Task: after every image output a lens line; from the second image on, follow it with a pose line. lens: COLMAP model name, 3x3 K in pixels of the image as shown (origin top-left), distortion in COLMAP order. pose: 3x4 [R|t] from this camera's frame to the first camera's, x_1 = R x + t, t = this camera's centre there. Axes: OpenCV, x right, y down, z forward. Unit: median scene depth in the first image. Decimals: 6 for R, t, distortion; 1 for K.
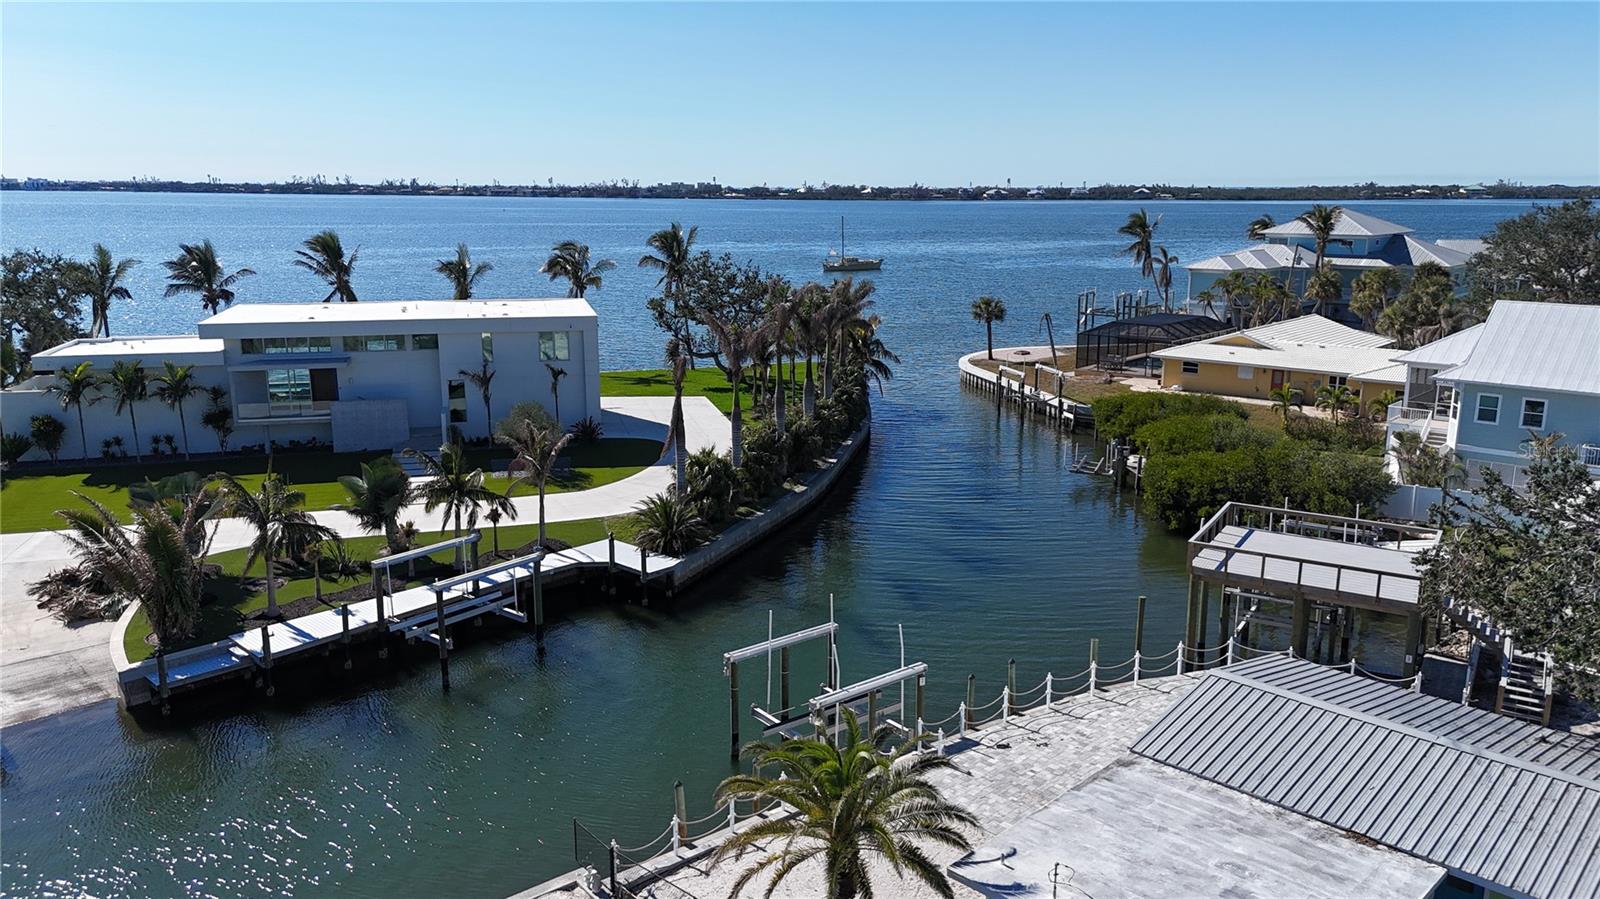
lens RADIAL K [[1174.2, 0, 803.9], [0, 1174.2, 454.3], [0, 0, 1]] dist [0.068427, -0.061952]
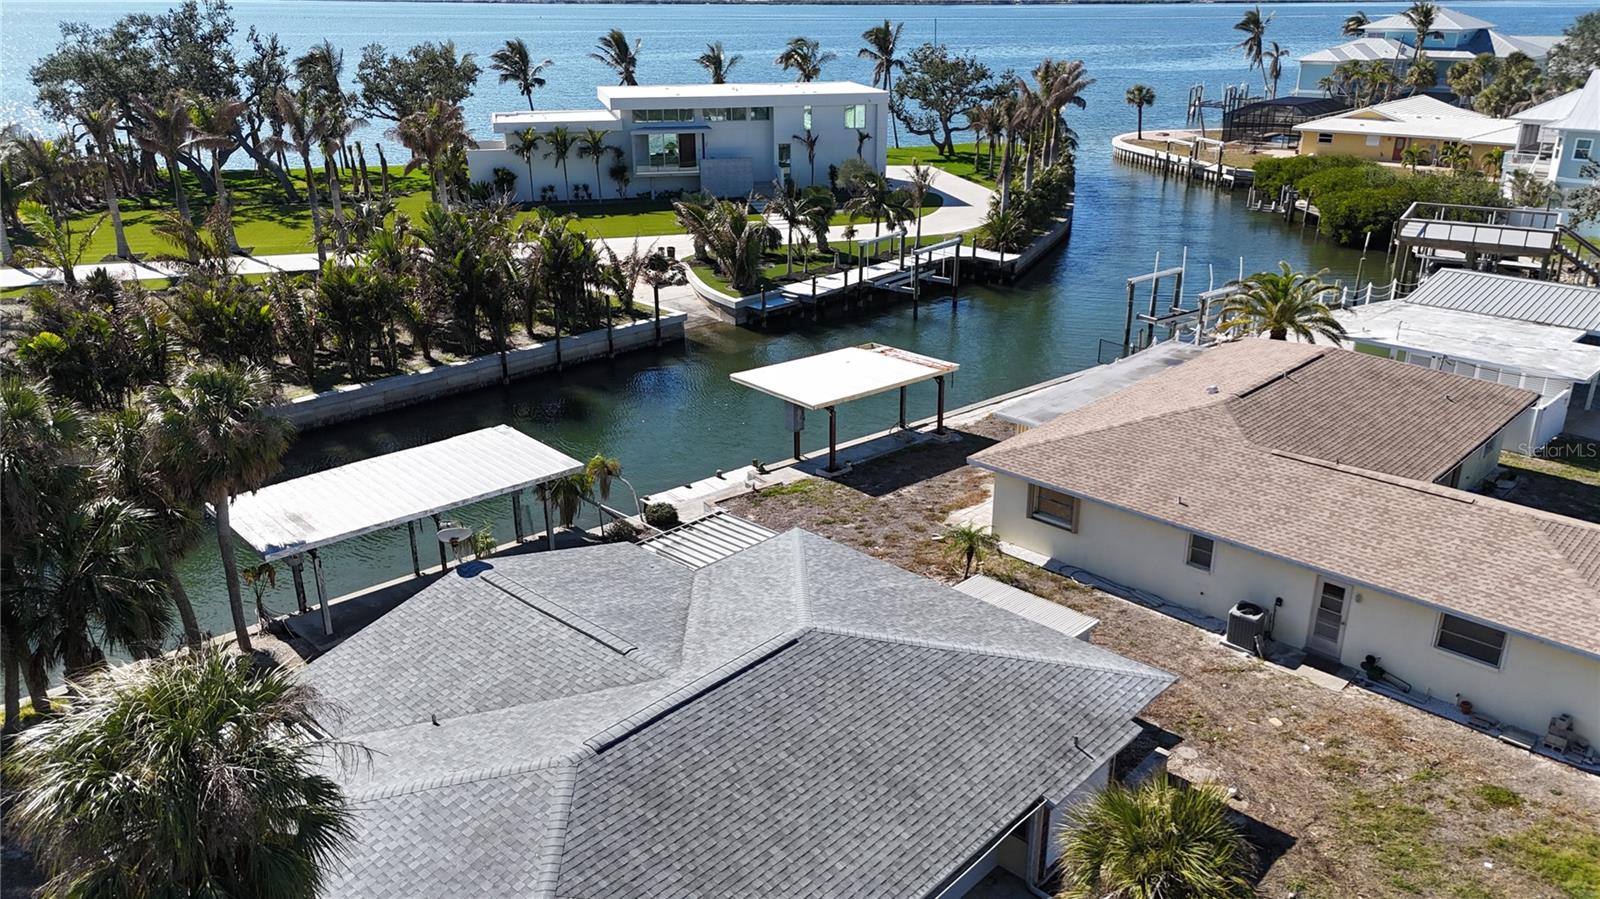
lens RADIAL K [[1174.2, 0, 803.9], [0, 1174.2, 454.3], [0, 0, 1]] dist [0.068427, -0.061952]
pose [[0.999957, -0.000899, -0.009234, -0.210371], [0.002260, 0.988912, 0.148488, 0.068615], [0.008998, -0.148503, 0.988871, -0.286657]]
